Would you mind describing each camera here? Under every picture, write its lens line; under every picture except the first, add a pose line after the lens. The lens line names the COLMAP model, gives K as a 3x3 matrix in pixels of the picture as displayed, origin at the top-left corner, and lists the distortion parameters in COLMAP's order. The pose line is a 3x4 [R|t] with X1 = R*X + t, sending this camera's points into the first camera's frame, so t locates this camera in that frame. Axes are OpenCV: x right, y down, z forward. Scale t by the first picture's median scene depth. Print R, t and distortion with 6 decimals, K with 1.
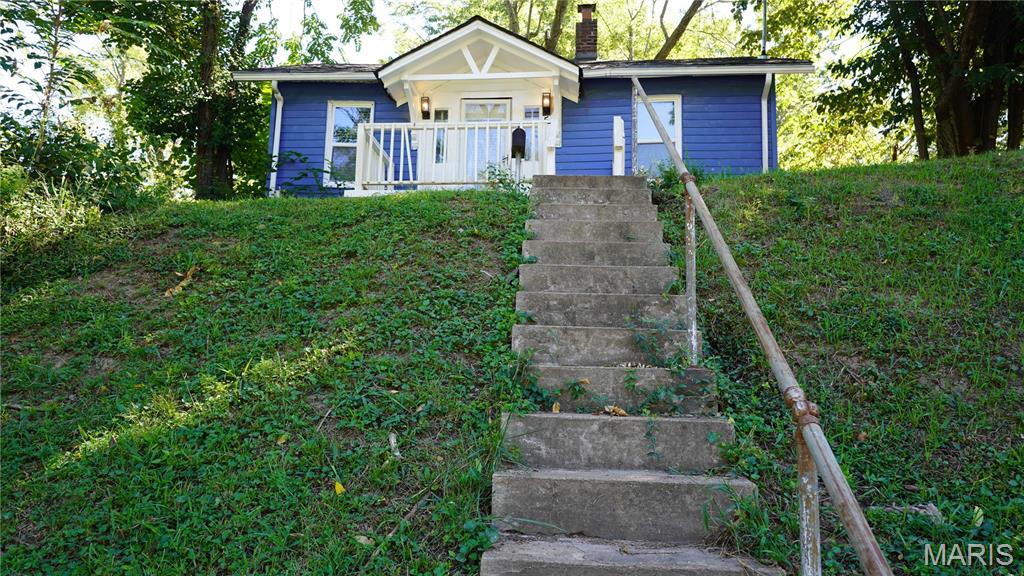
lens RADIAL K [[730.3, 0, 511.9], [0, 730.3, 287.3], [0, 0, 1]] dist [0.055010, -0.000259]
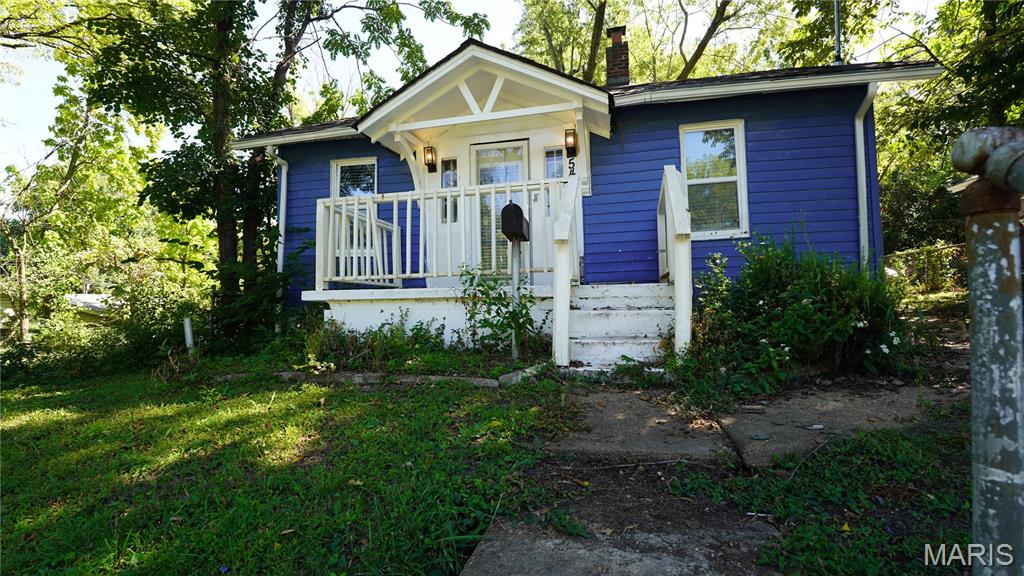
lens RADIAL K [[446.7, 0, 513.8], [0, 446.7, 291.7], [0, 0, 1]] dist [-0.039571, -0.000116]
pose [[0.988997, -0.038017, -0.142969, 0.048528], [0.054367, 0.992192, 0.112250, -0.142933], [0.137586, -0.118788, 0.983341, 0.478613]]
